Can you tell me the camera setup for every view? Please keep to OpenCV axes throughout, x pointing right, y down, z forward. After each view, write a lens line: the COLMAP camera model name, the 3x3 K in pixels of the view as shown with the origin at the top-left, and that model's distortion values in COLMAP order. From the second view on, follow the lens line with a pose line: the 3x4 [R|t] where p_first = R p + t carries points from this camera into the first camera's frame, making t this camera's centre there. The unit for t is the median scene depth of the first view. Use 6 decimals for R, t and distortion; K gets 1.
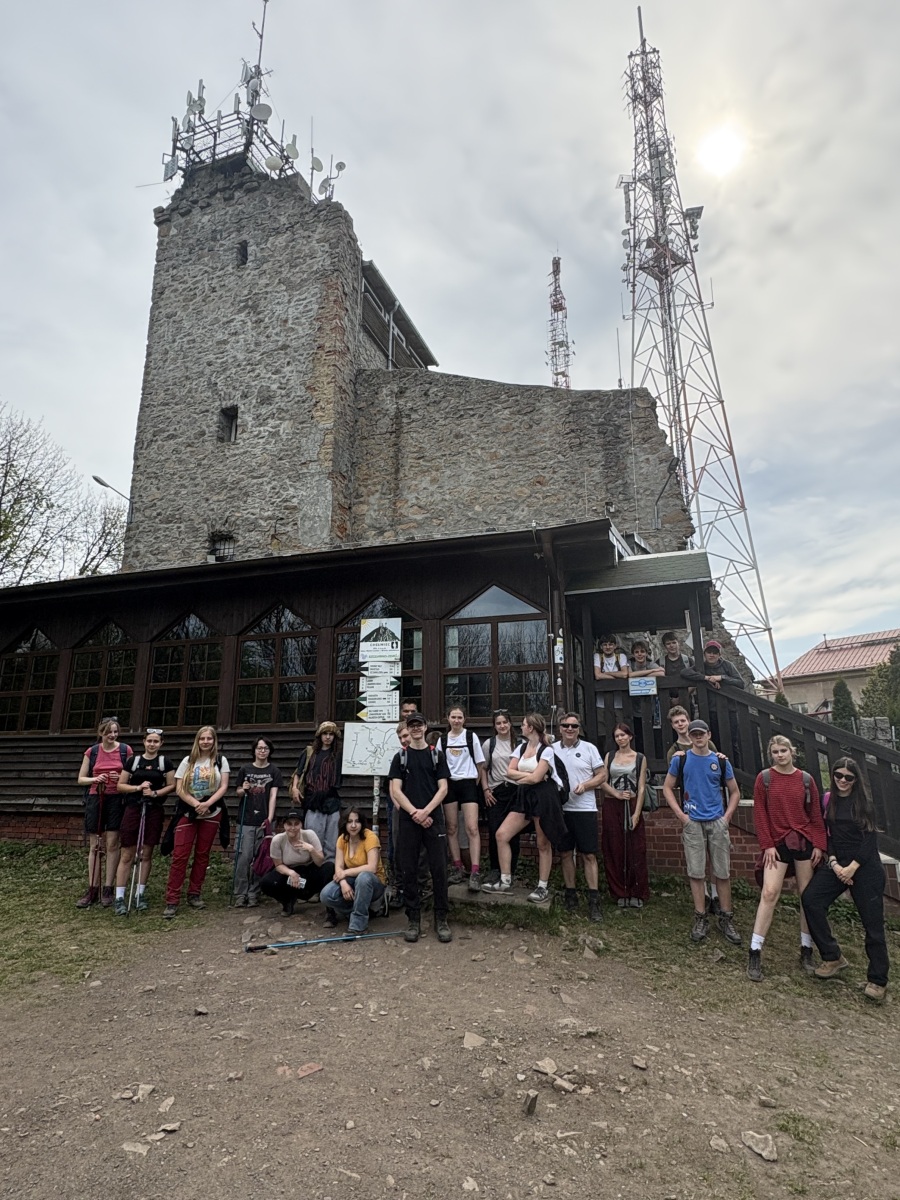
lens RADIAL K [[699.0, 0, 448.8], [0, 699.0, 601.3], [0, 0, 1]] dist [-0.008850, 0.002310]
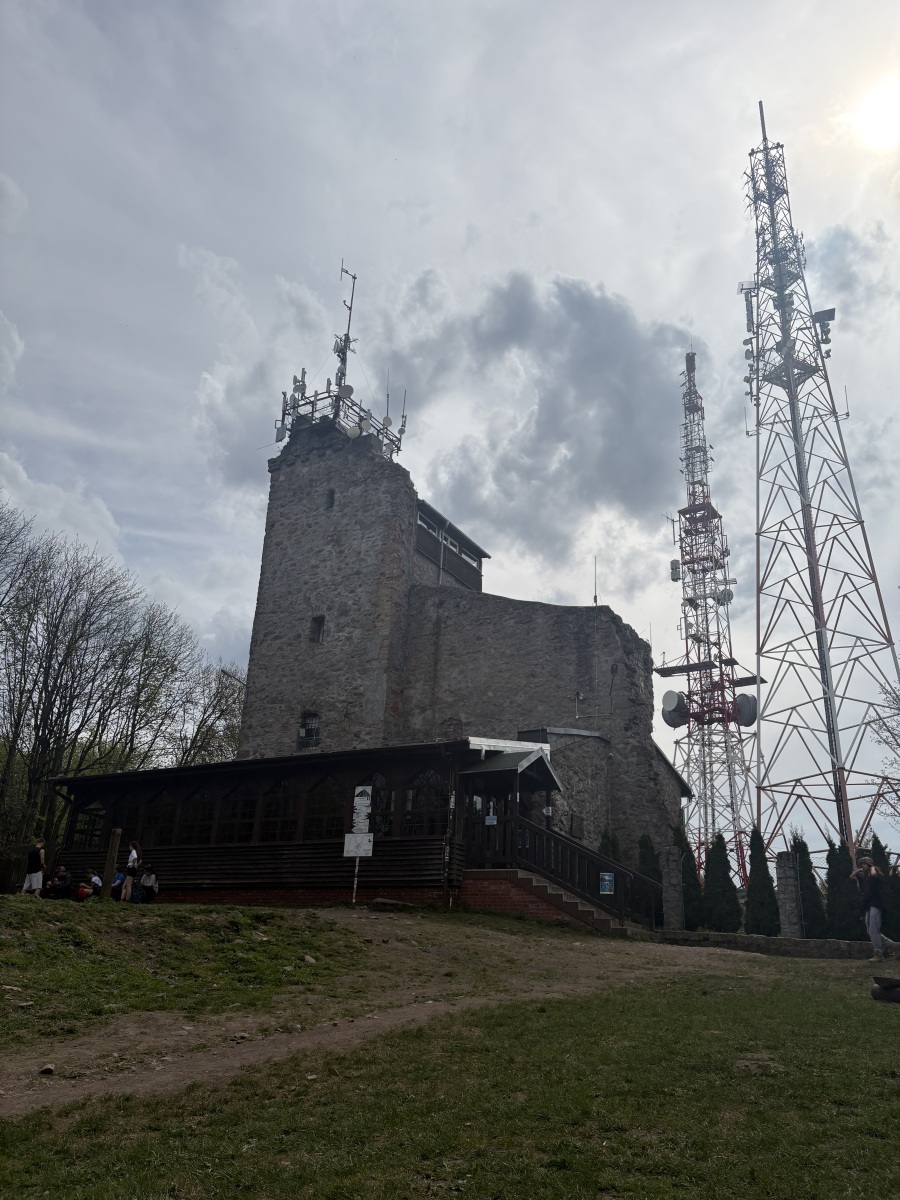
lens RADIAL K [[904.7, 0, 450.0], [0, 904.7, 596.3], [0, 0, 1]] dist [0.096302, -0.007140]
pose [[0.982782, -0.030653, -0.182207, 0.252197], [0.002803, 0.988503, -0.151177, -0.047379], [0.184746, 0.148063, 0.971569, -0.653696]]
